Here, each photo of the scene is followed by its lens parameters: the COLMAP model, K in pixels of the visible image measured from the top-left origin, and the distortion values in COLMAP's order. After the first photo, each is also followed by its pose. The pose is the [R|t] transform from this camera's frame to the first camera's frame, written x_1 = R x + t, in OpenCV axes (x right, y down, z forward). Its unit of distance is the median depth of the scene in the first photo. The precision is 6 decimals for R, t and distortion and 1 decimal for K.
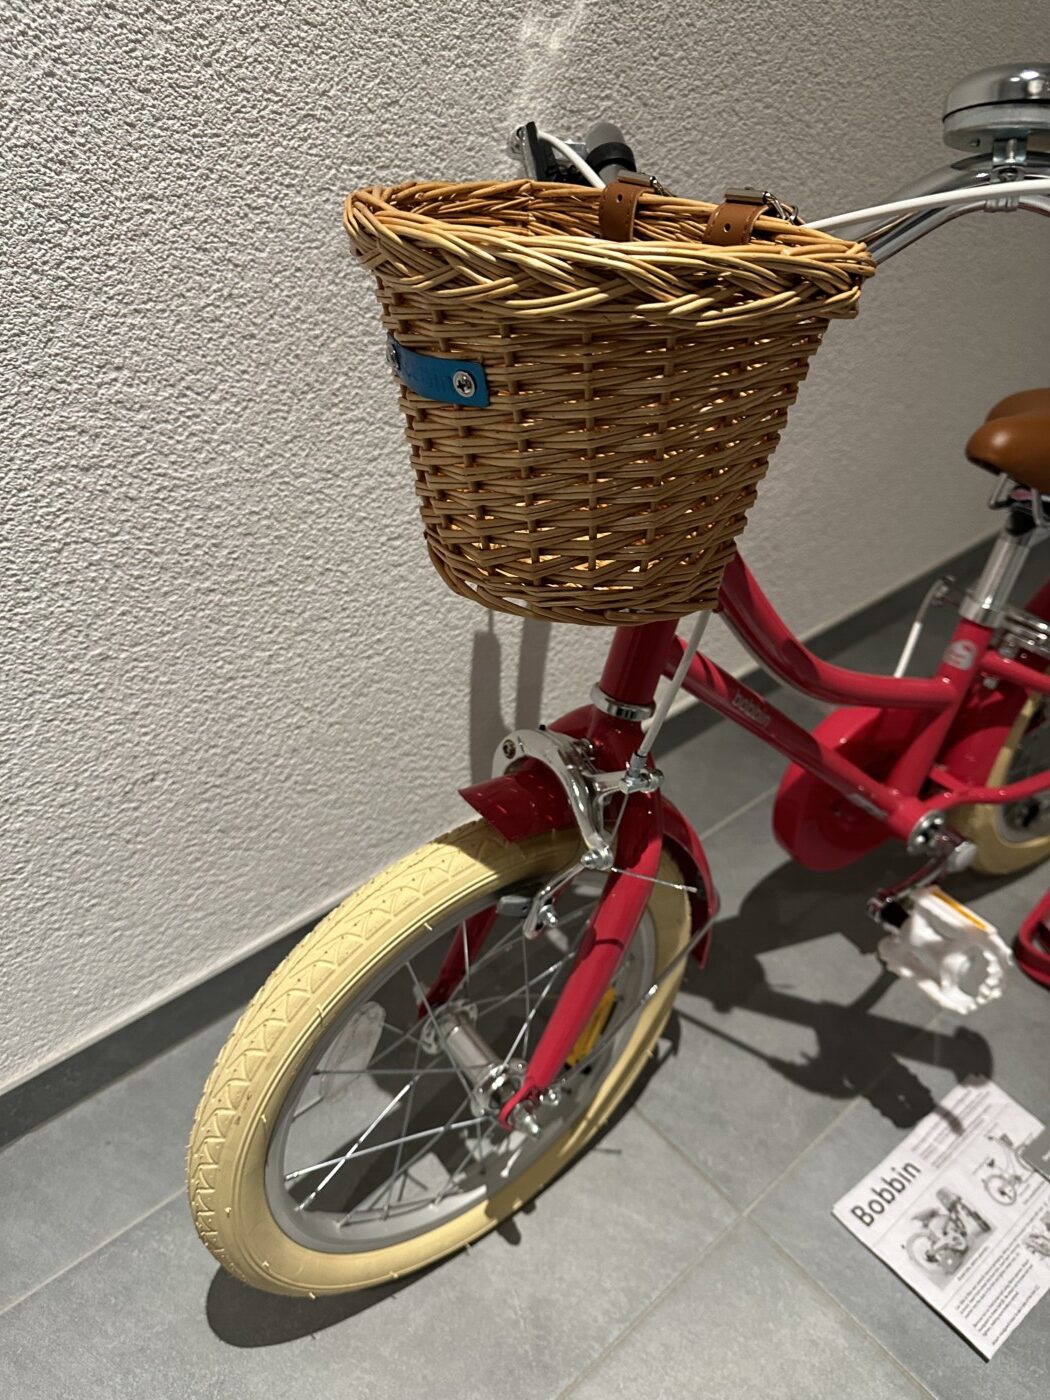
lens RADIAL K [[1004.7, 0, 536.7], [0, 1004.7, 696.4], [0, 0, 1]] dist [-0.004837, -0.009532]
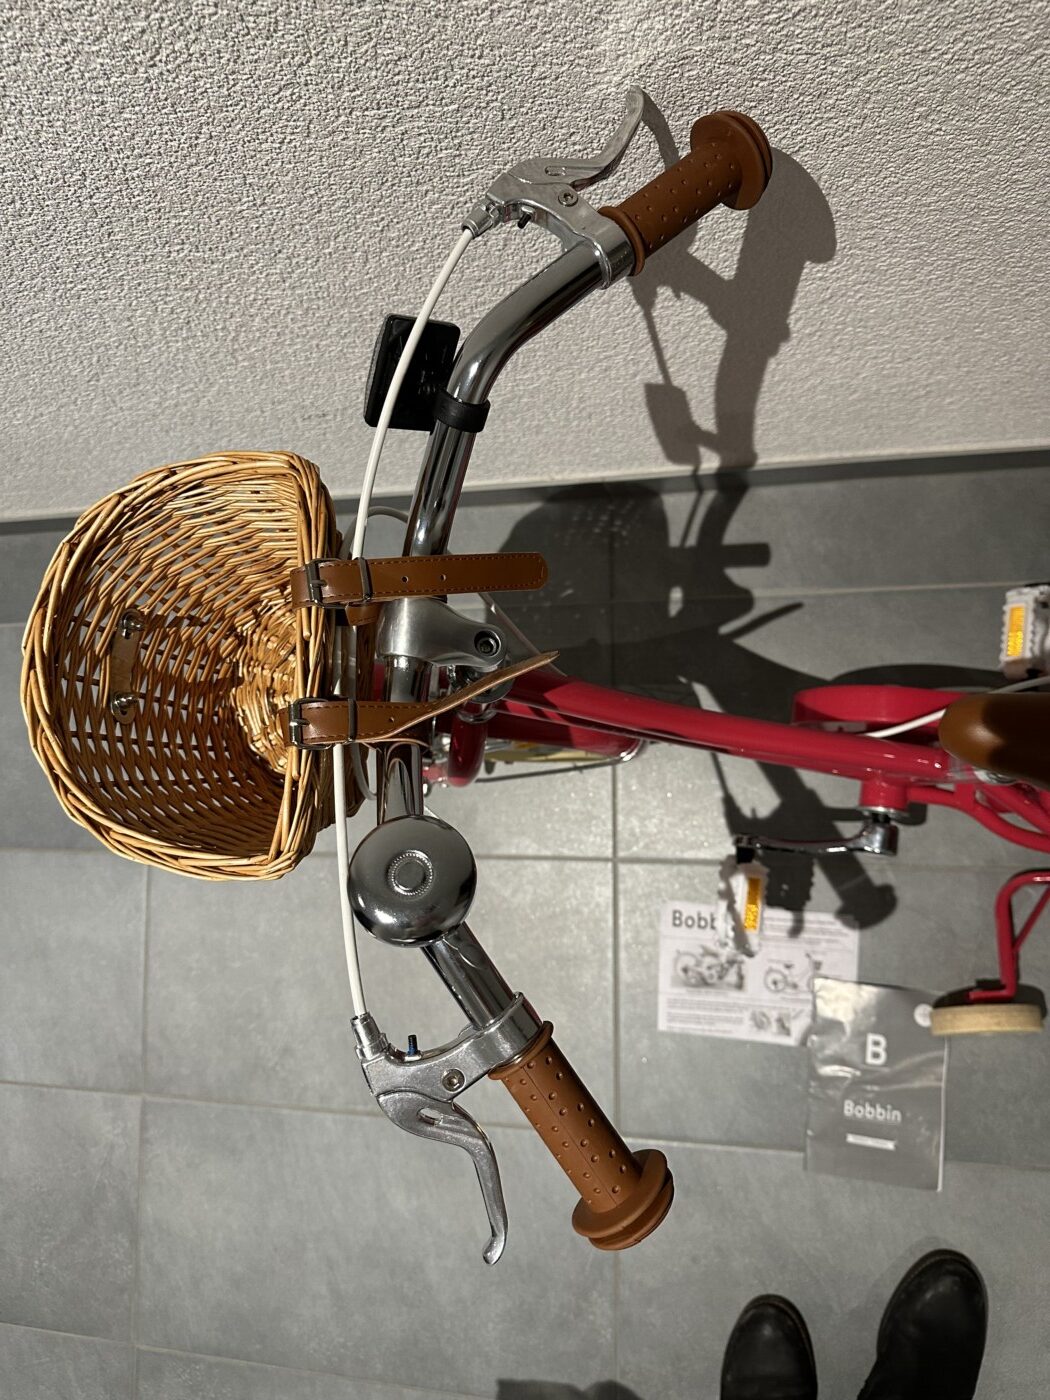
lens RADIAL K [[1004.7, 0, 536.7], [0, 1004.7, 696.4], [0, 0, 1]] dist [-0.004837, -0.009532]
pose [[0.720109, 0.643819, -0.258728, 0.338575], [-0.180107, 0.533540, 0.826376, -0.745494], [0.670078, -0.548482, 0.500163, 0.333121]]
